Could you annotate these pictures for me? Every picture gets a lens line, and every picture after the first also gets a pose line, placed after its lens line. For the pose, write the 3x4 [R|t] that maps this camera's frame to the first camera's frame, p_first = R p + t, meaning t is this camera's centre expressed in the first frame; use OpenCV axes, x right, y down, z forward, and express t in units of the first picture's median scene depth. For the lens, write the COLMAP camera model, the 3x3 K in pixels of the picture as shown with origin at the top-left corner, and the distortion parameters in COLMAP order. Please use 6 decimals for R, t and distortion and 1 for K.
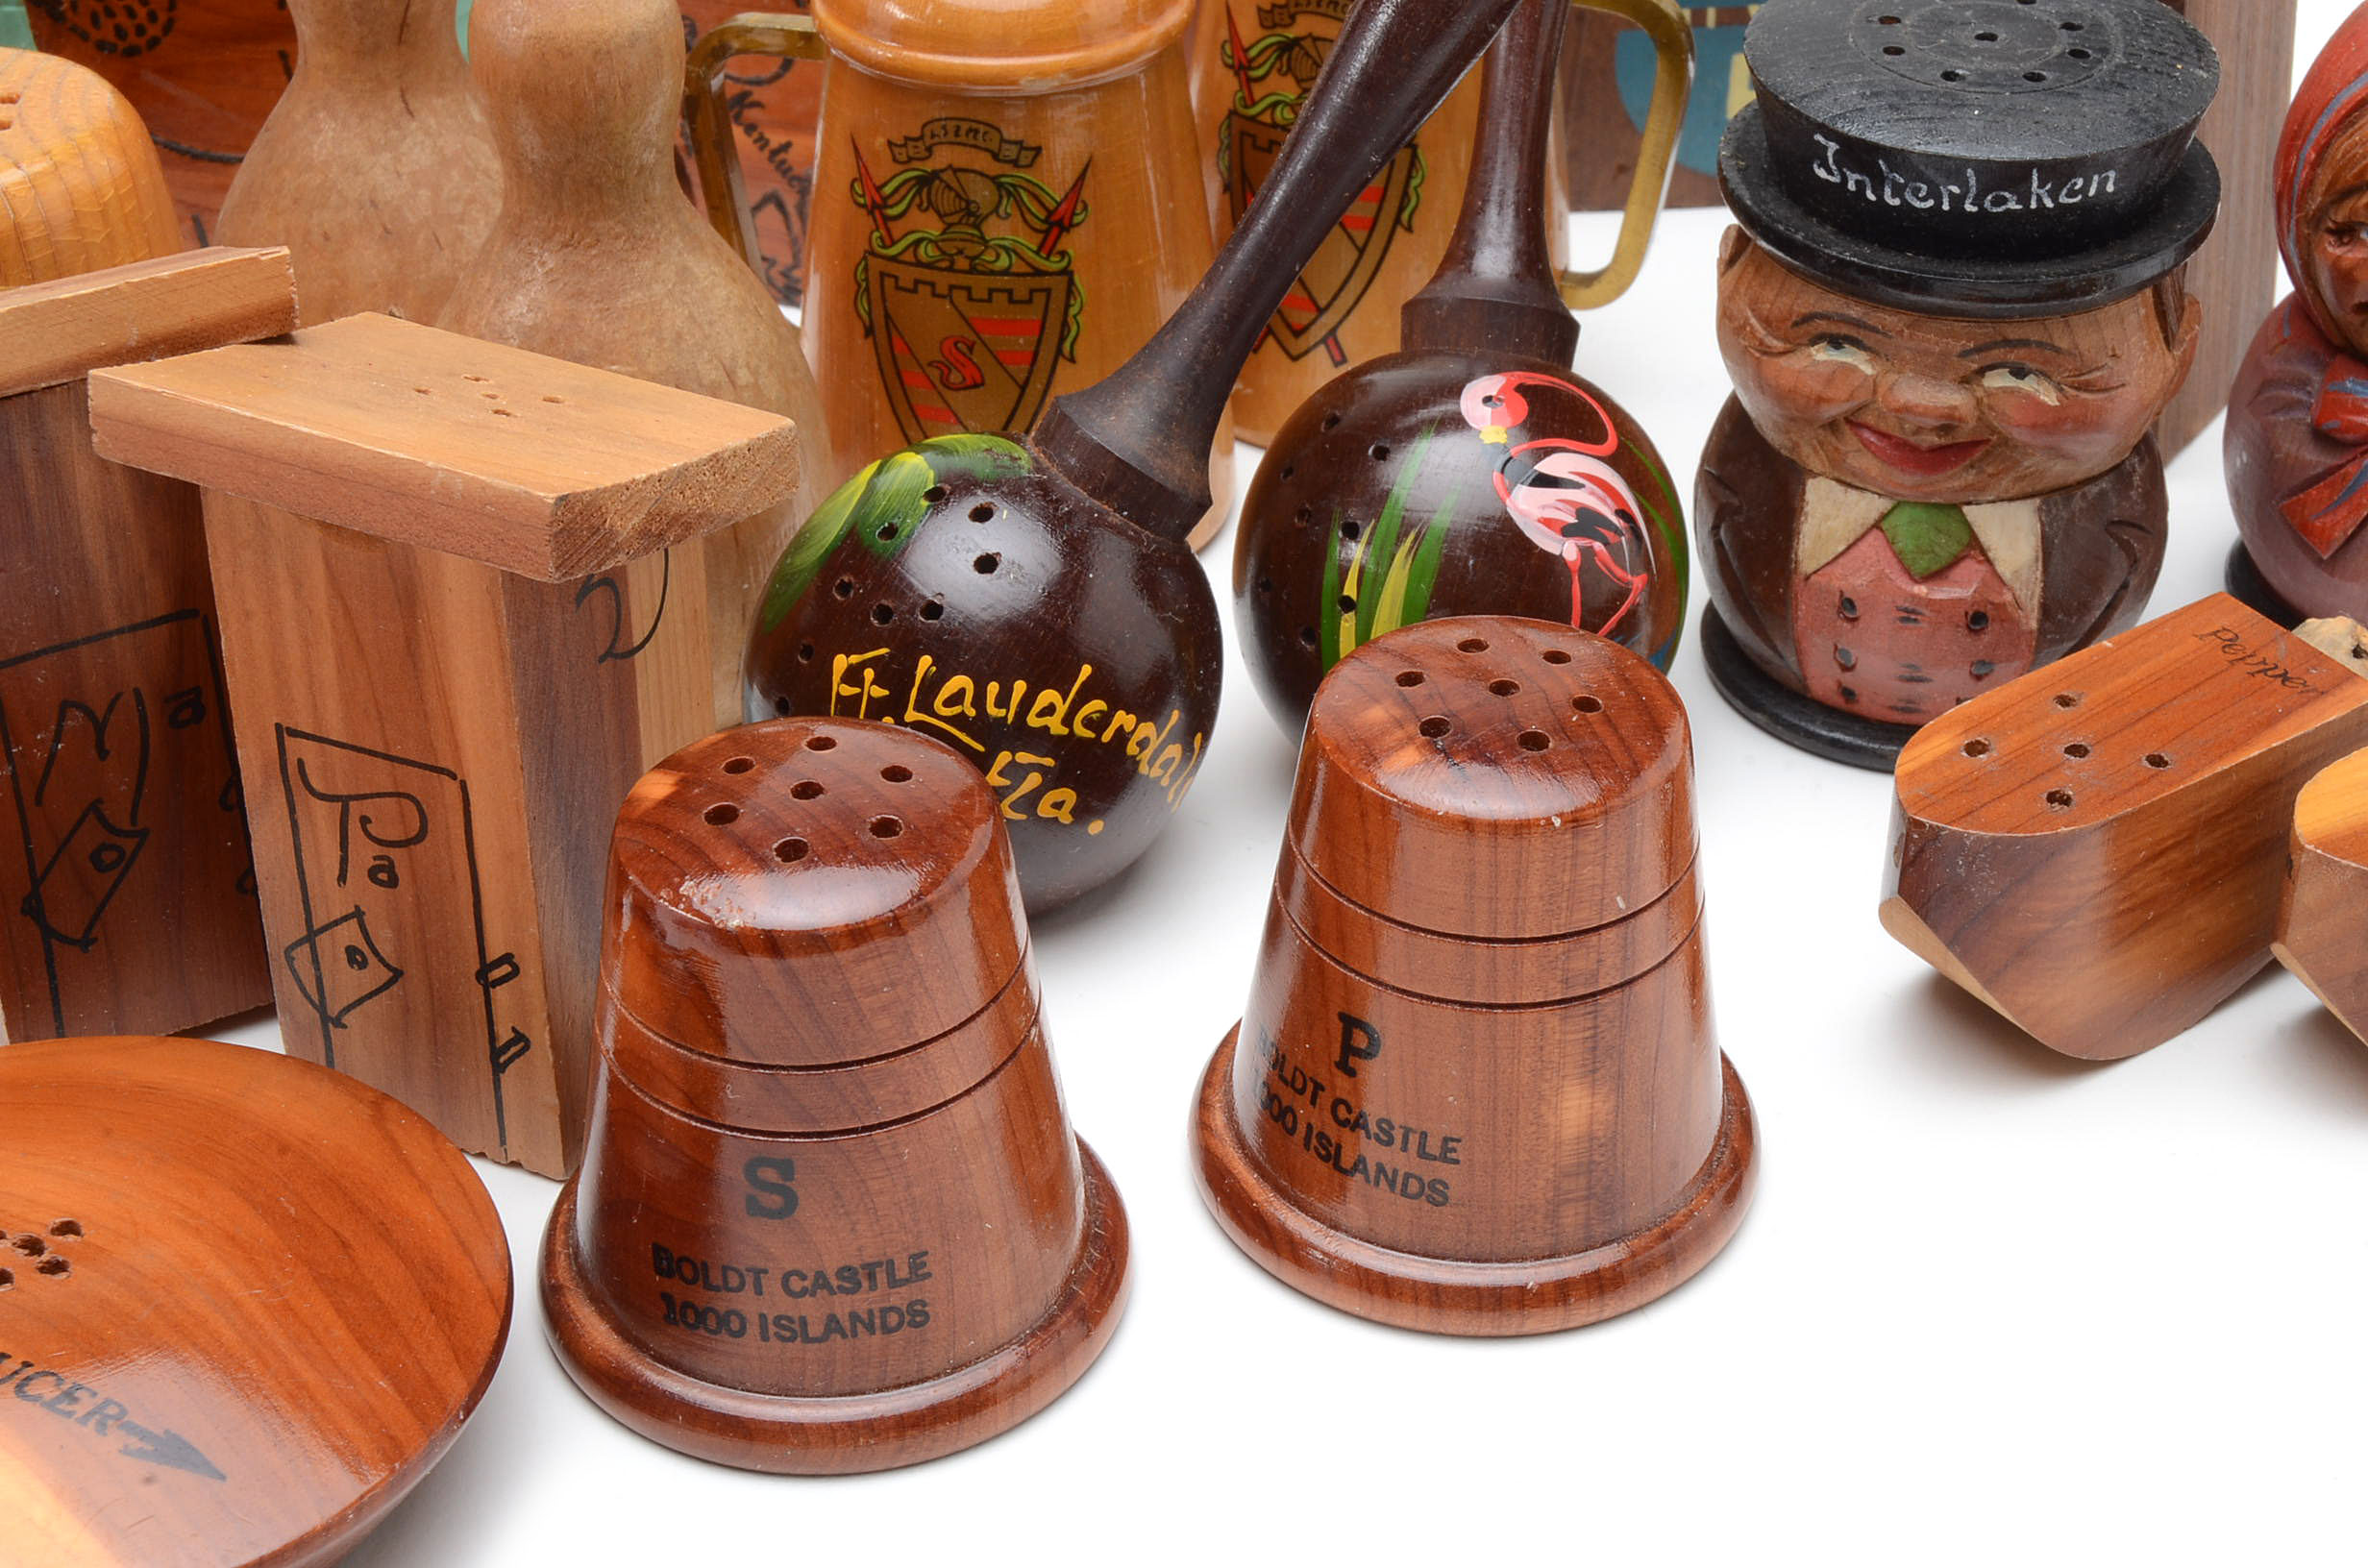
lens RADIAL K [[4026.1, 0, 1184.0], [0, 4026.1, 784.0], [0, 0, 1]] dist [-0.059426, 0.032703]
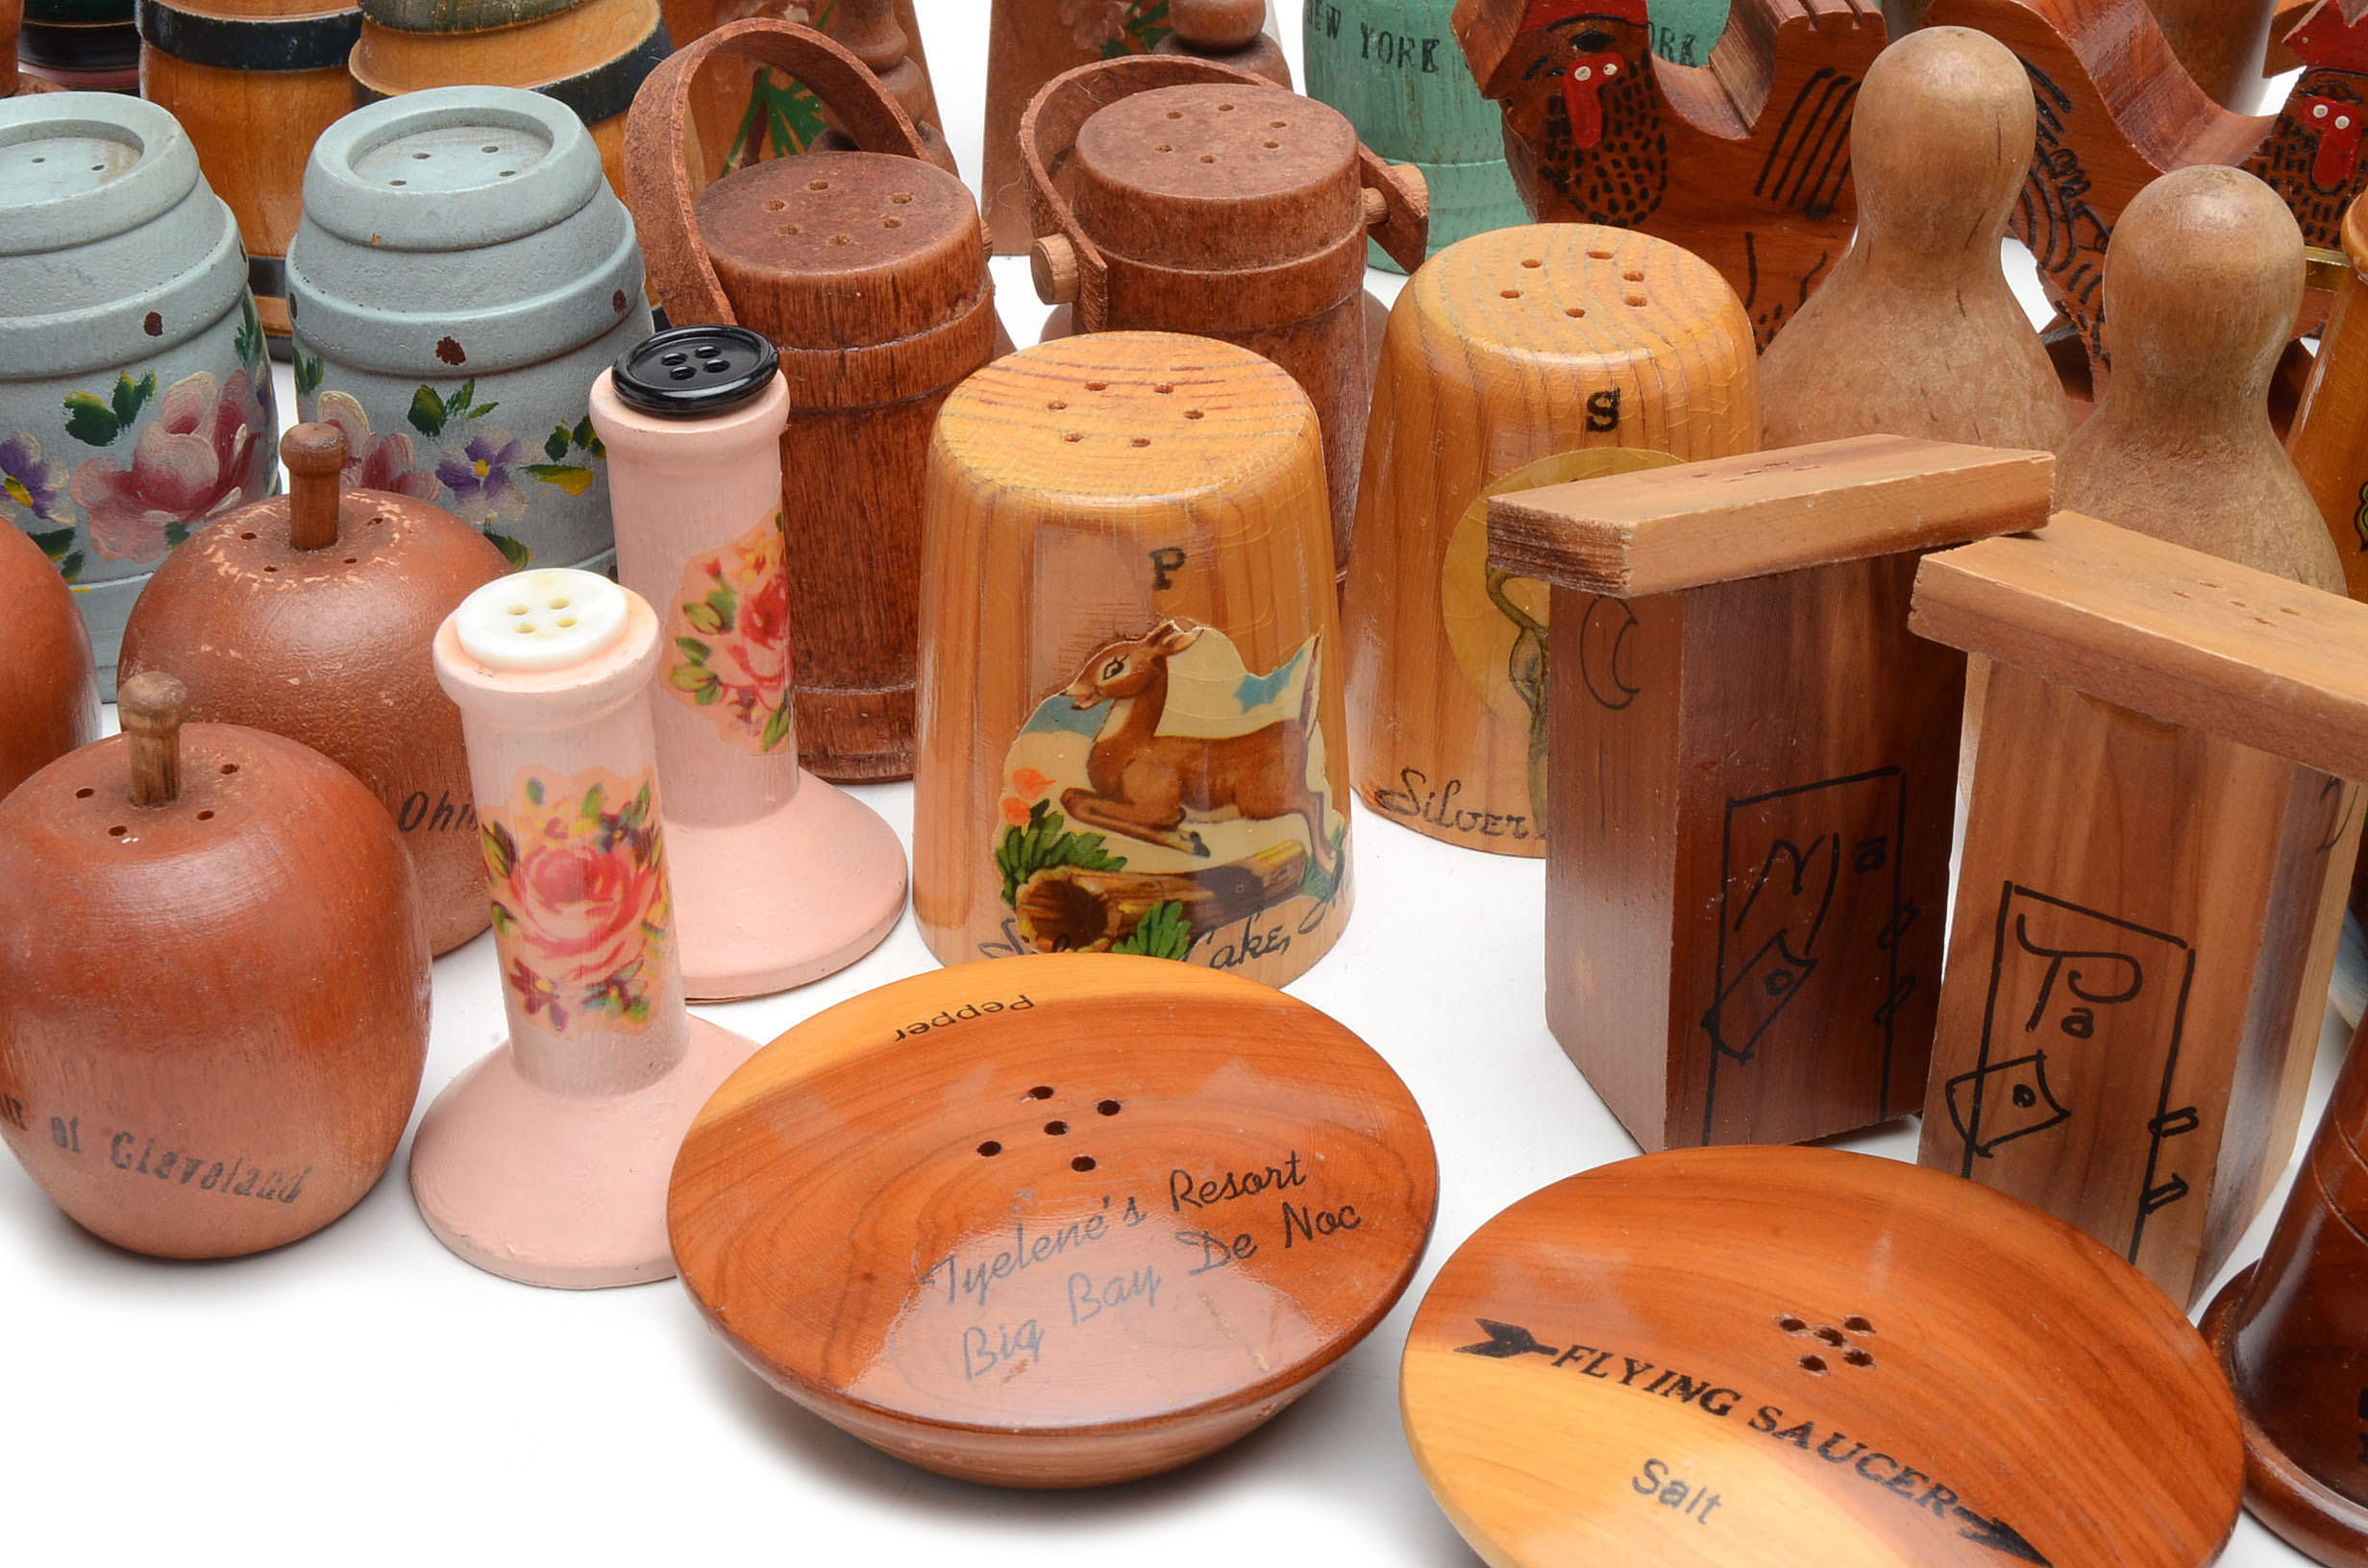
lens RADIAL K [[3969.0, 0, 1184.0], [0, 3969.0, 784.0], [0, 0, 1]] dist [-0.058448, 0.071615]
pose [[0.987648, 0.086777, -0.130462, -0.272957], [-0.089776, 0.995812, -0.017278, -0.002269], [0.128416, 0.028777, 0.991303, -0.097181]]
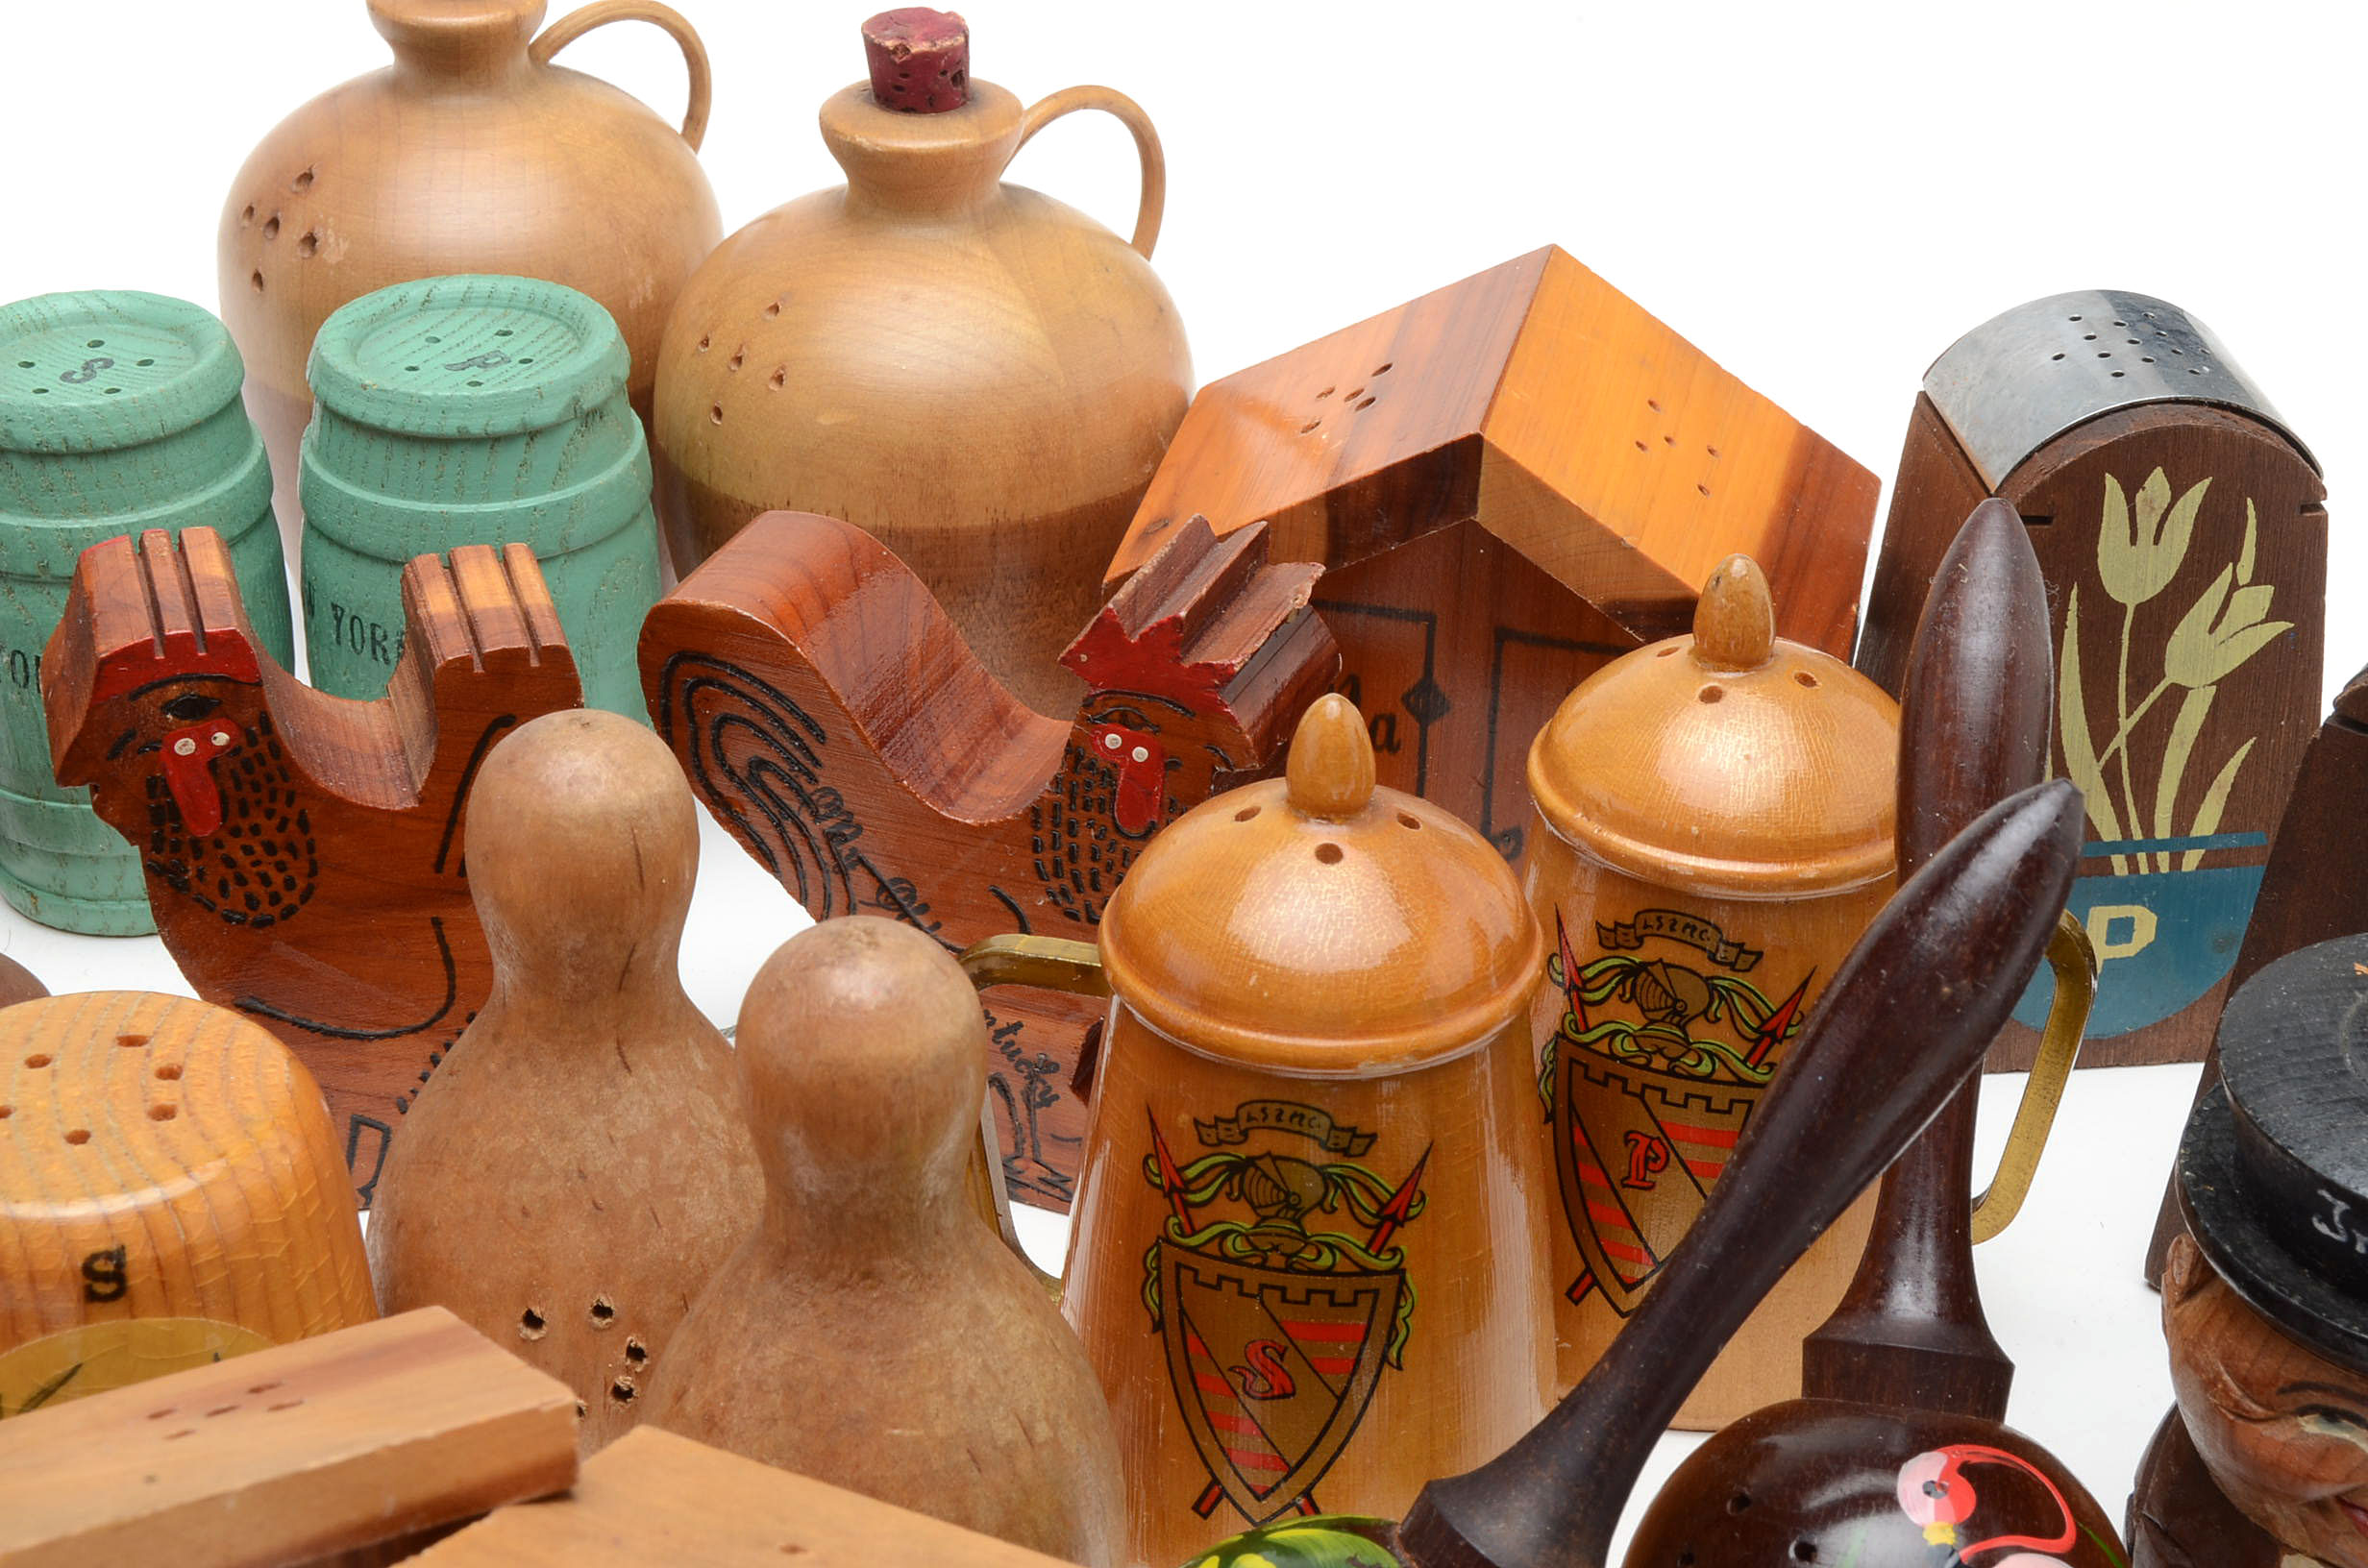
lens RADIAL K [[4469.4, 0, 1184.0], [0, 4469.4, 784.0], [0, 0, 1]] dist [-0.058968, 0.104039]
pose [[0.999728, 0.015072, 0.017806, -0.100781], [-0.013460, 0.996082, -0.087402, -0.159090], [-0.019054, 0.087139, 0.996014, 0.052911]]
